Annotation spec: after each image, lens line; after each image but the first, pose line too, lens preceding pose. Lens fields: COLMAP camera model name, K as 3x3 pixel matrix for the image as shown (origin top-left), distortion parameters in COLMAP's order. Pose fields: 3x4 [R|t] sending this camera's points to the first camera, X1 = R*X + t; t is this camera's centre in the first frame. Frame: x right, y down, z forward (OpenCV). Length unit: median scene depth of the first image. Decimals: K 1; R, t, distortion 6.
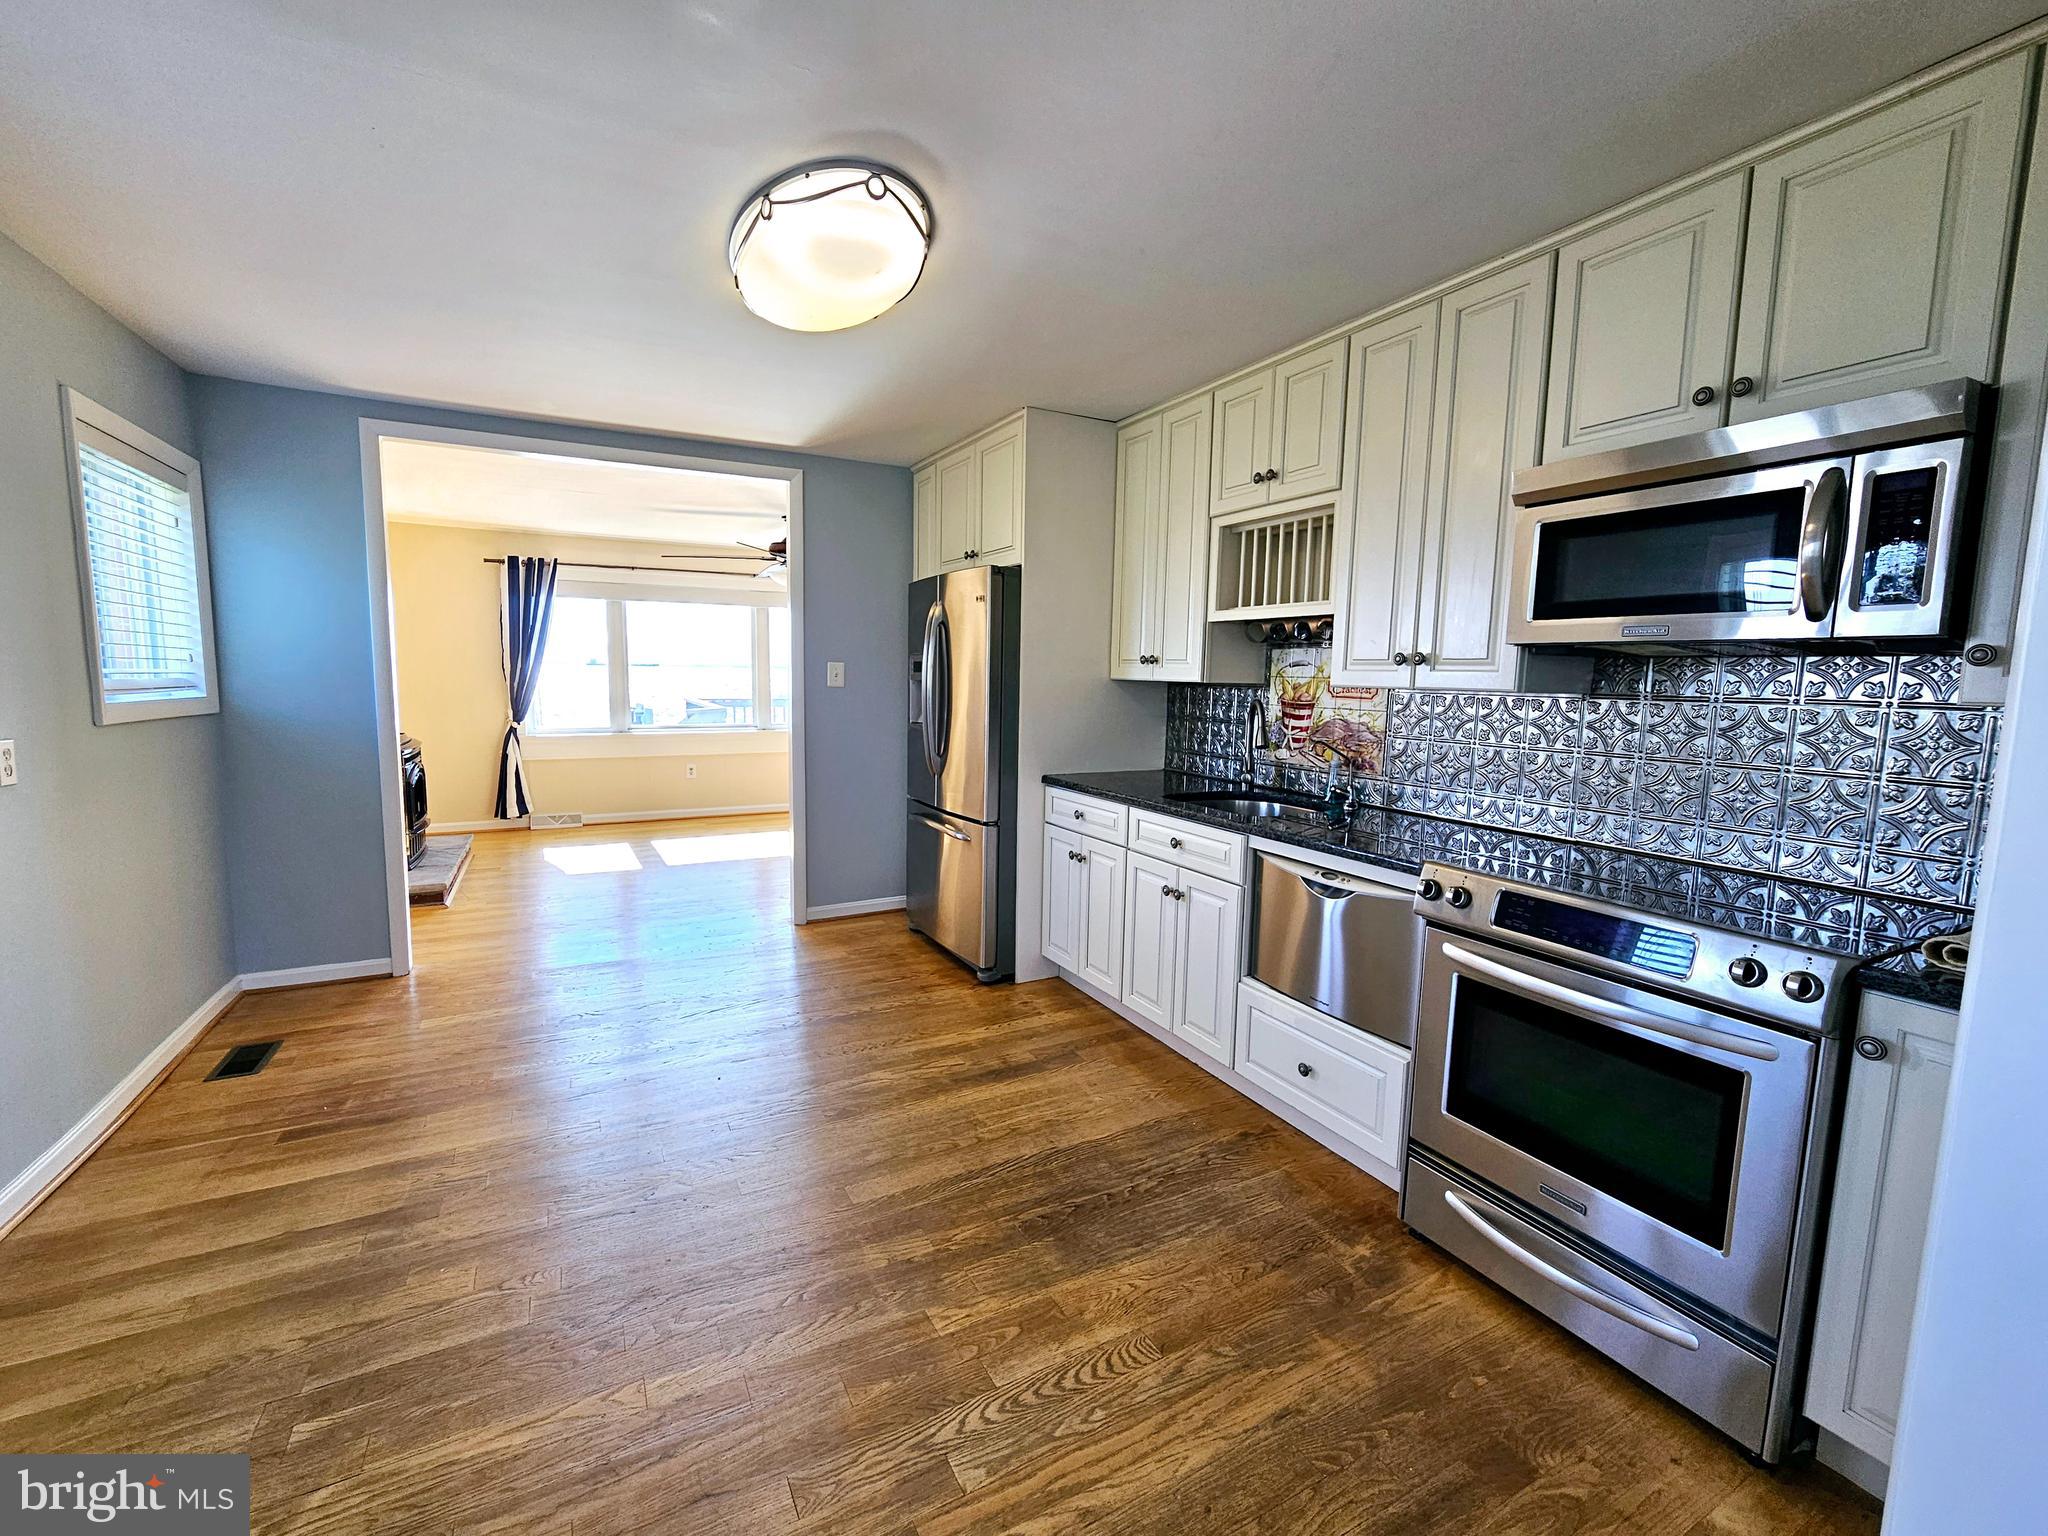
lens RADIAL K [[855.8, 0, 1023.9], [0, 855.8, 772.0], [0, 0, 1]] dist [0.000303, 0.000519]
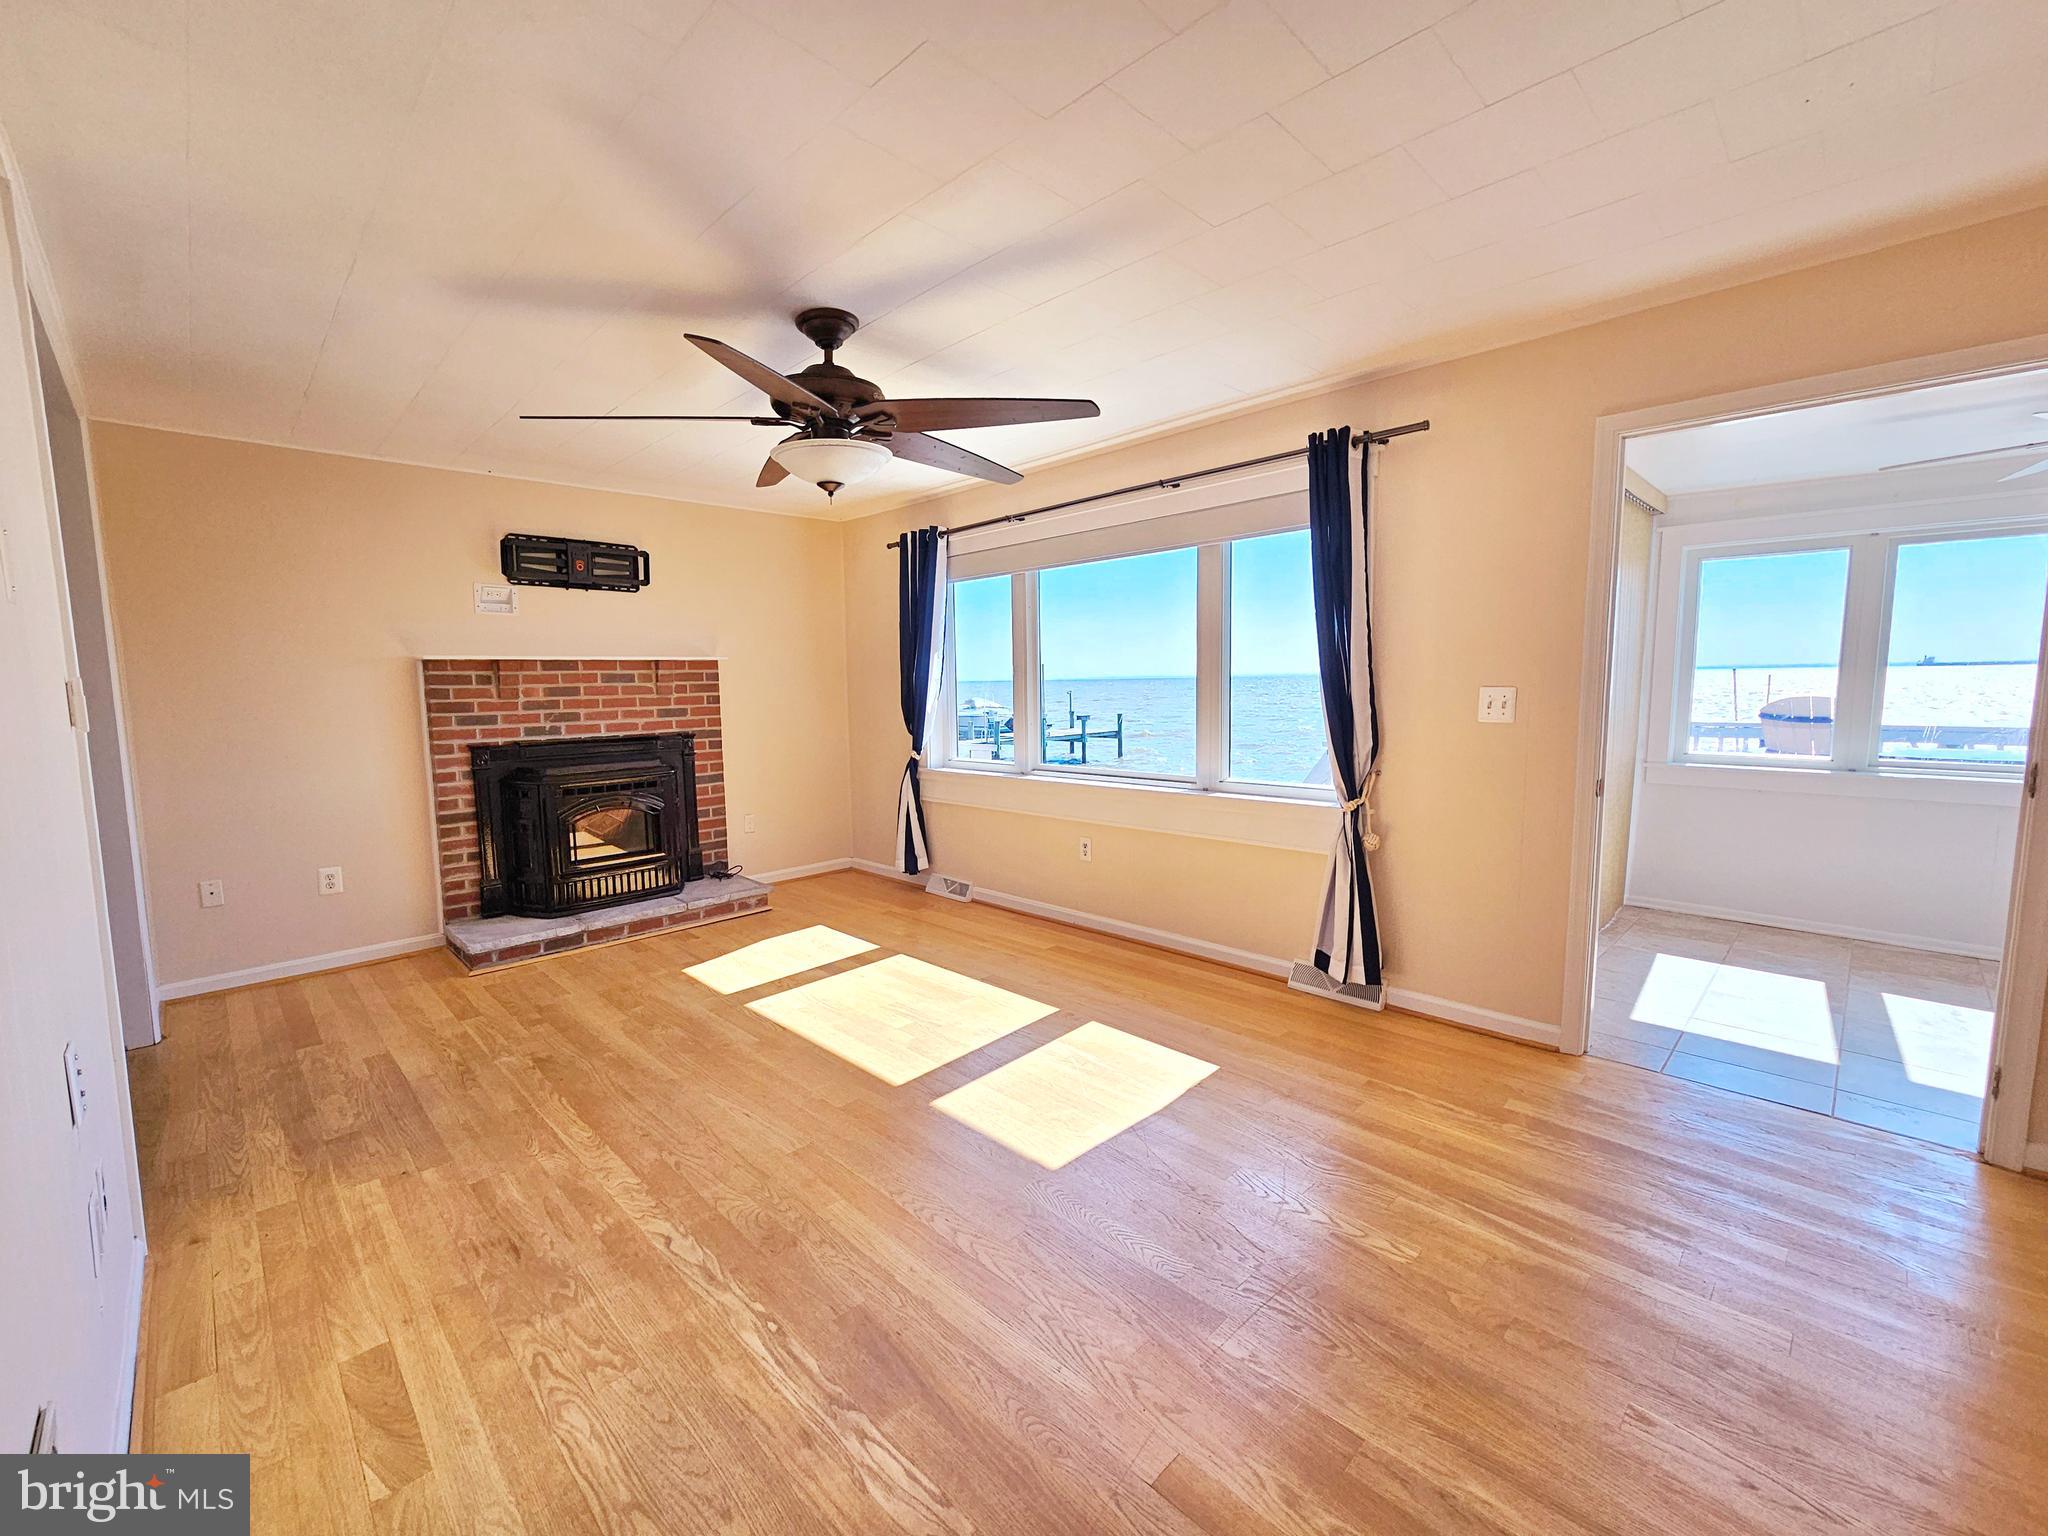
lens RADIAL K [[842.3, 0, 1005.5], [0, 842.3, 768.3], [0, 0, 1]] dist [-0.003193, 0.000322]
pose [[0.274748, 0.076704, -0.958452, 0.153658], [-0.087321, 0.994684, 0.054573, -0.089368], [0.957543, 0.068699, 0.279986, 0.859091]]
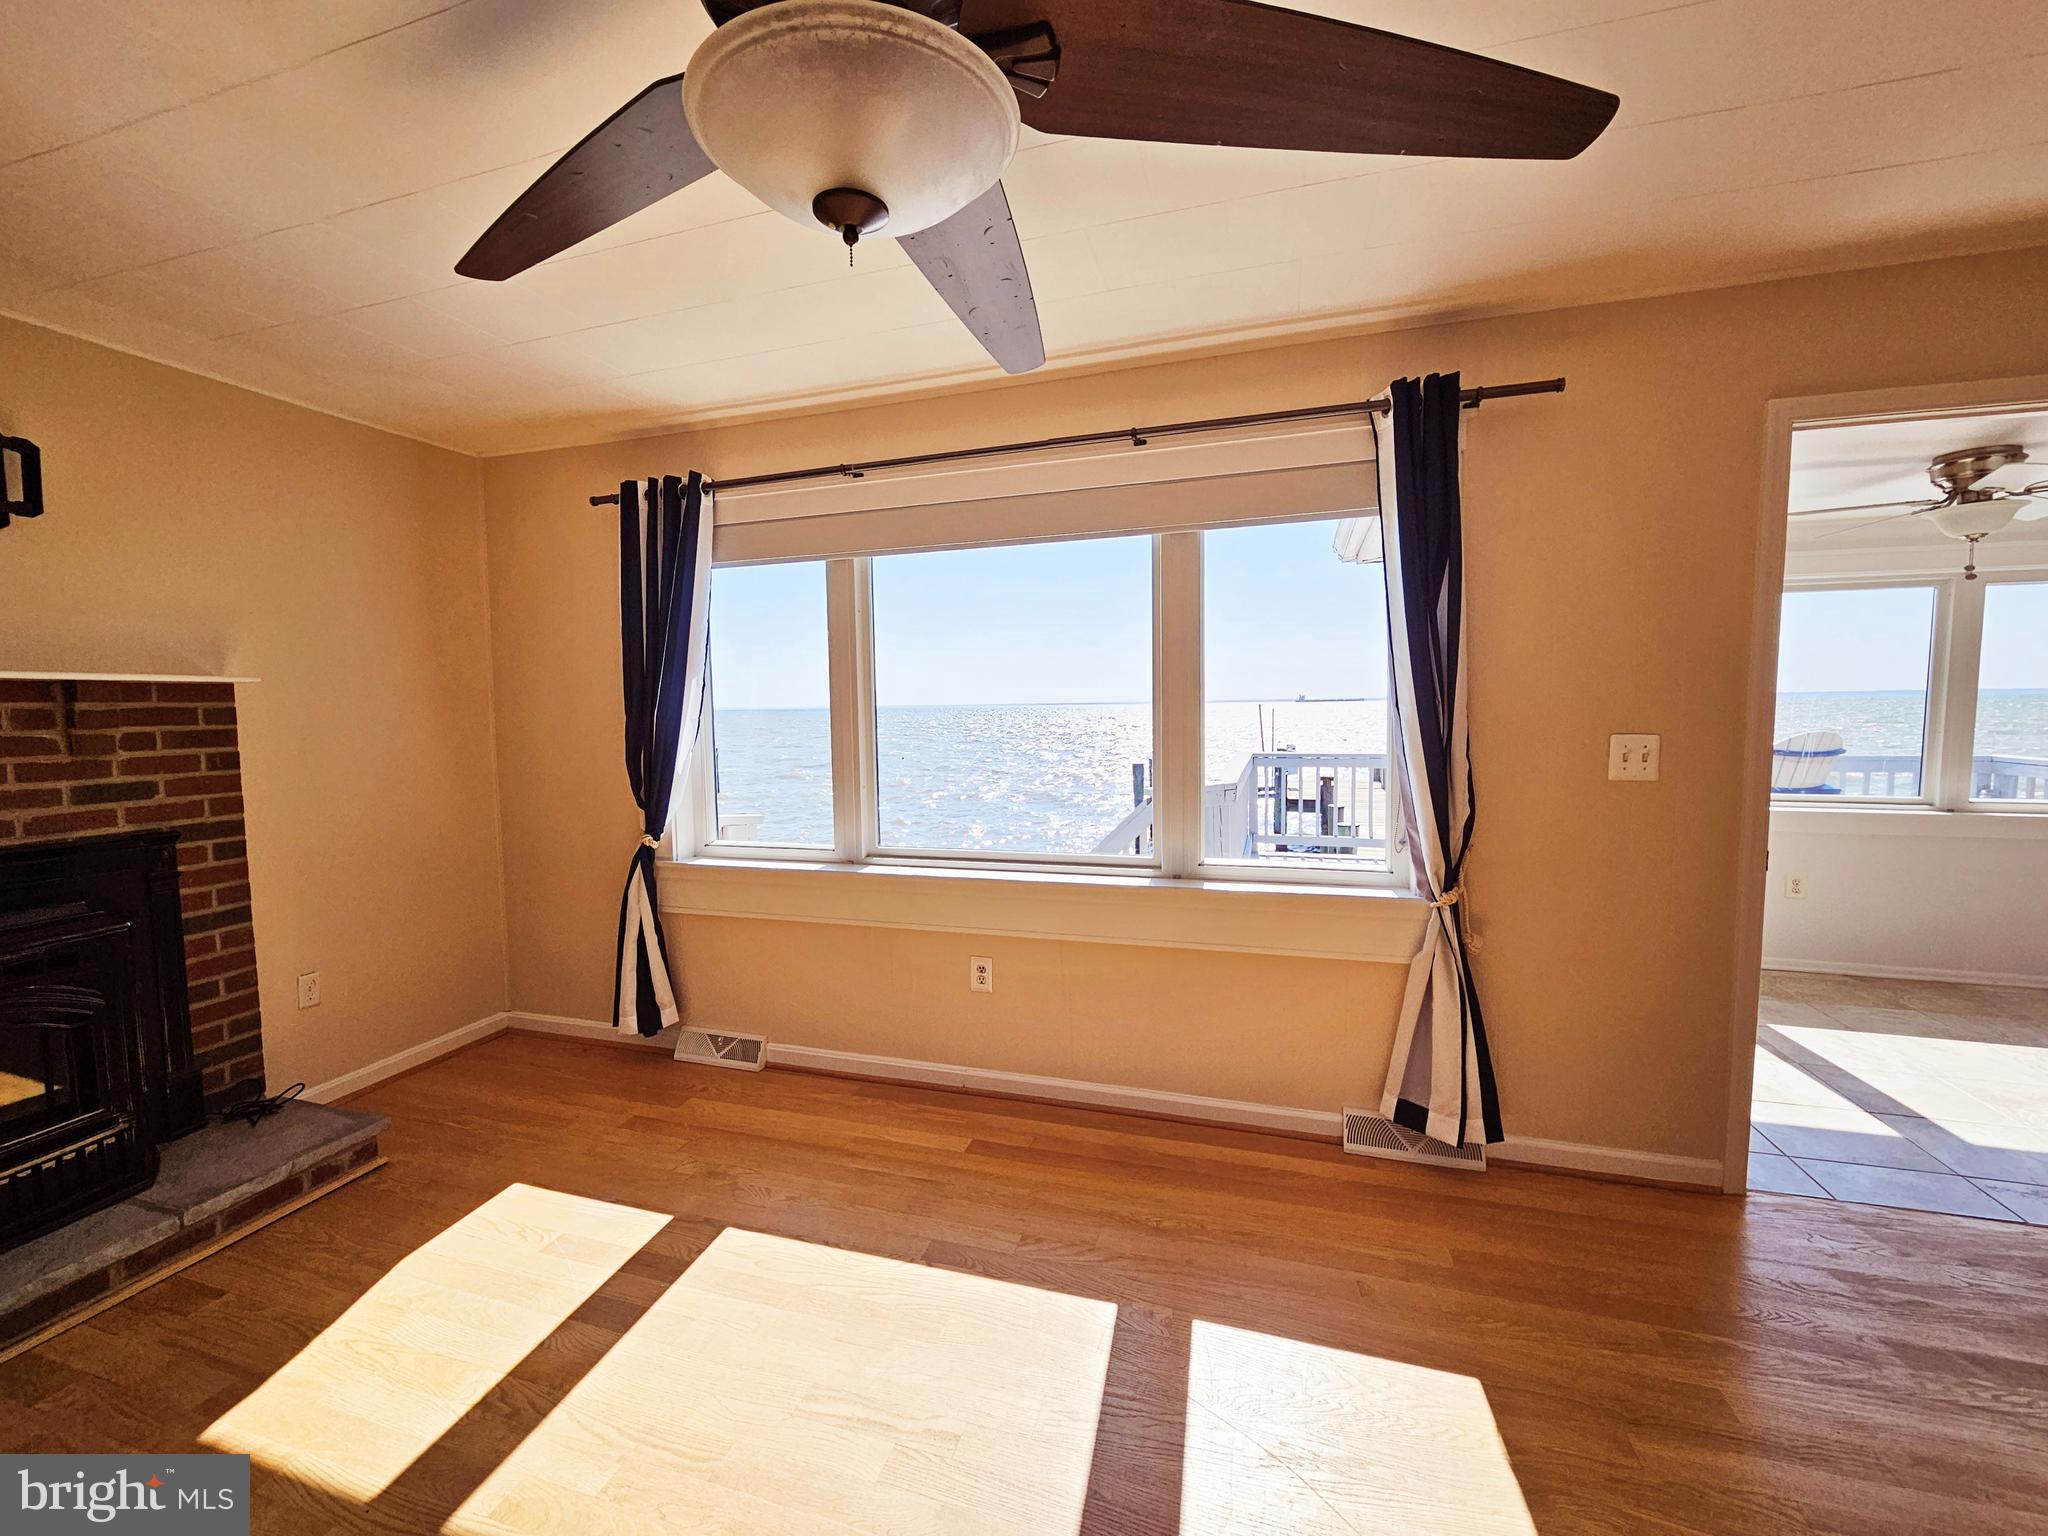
lens RADIAL K [[842.3, 0, 1005.5], [0, 842.3, 768.3], [0, 0, 1]] dist [-0.003193, 0.000322]
pose [[0.693125, 0.025275, -0.720374, -0.119471], [-0.055312, 0.998303, -0.018194, -0.095698], [0.718692, 0.052456, 0.693347, 0.808317]]
